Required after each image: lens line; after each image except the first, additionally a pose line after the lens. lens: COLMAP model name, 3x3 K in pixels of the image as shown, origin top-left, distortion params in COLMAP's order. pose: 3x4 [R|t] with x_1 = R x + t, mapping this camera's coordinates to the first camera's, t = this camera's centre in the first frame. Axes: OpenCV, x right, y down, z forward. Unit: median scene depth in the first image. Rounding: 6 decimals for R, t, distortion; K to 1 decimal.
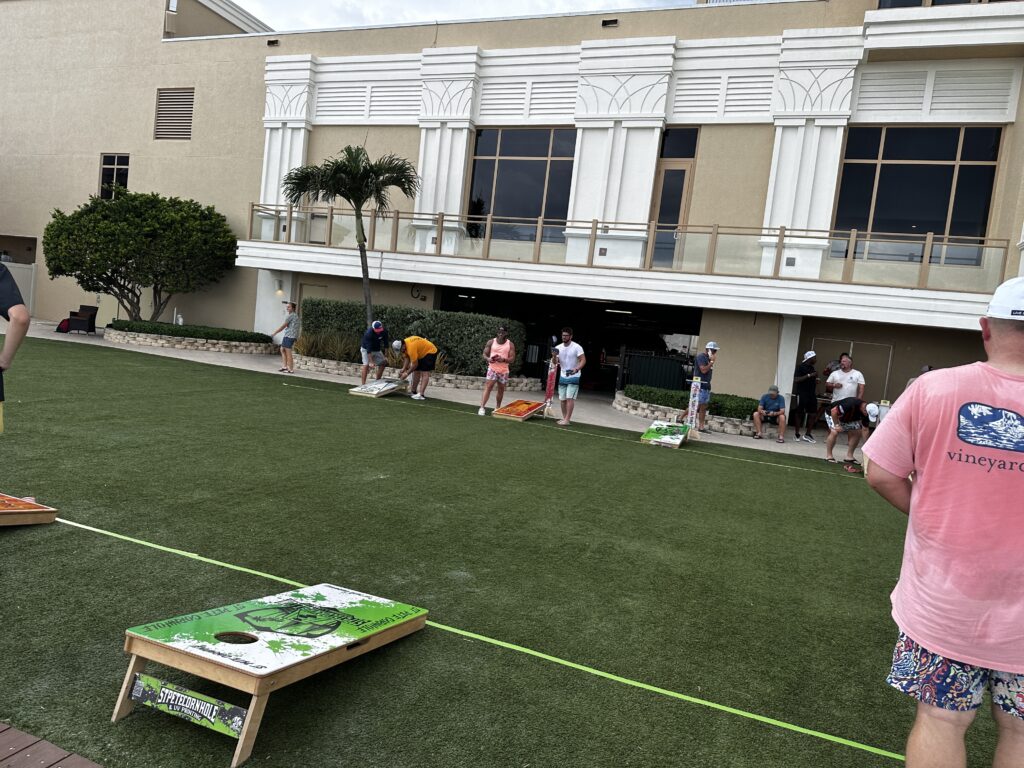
lens RADIAL K [[708.7, 0, 512.0], [0, 708.7, 384.0], [0, 0, 1]] dist [0.044563, -0.051957]
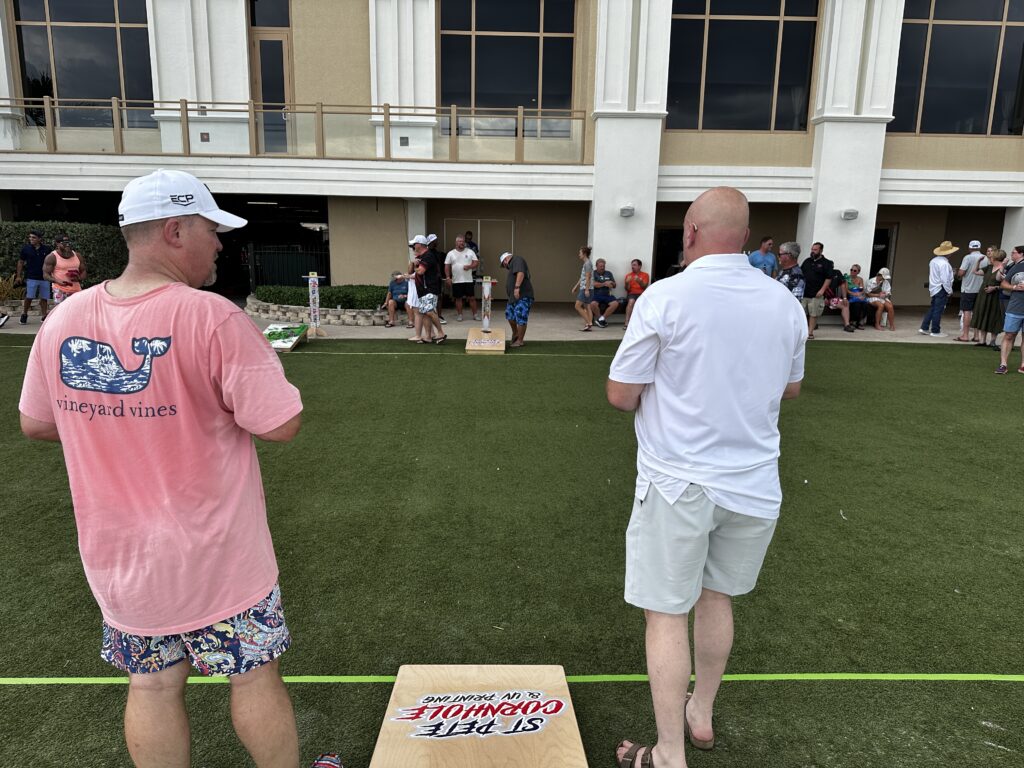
lens RADIAL K [[708.7, 0, 512.0], [0, 708.7, 384.0], [0, 0, 1]] dist [0.044563, -0.051957]
pose [[0.920622, -0.166246, 0.353296, 0.128290], [0.109119, 0.978321, 0.176013, -0.001868], [-0.374898, -0.123490, 0.918805, 0.006217]]
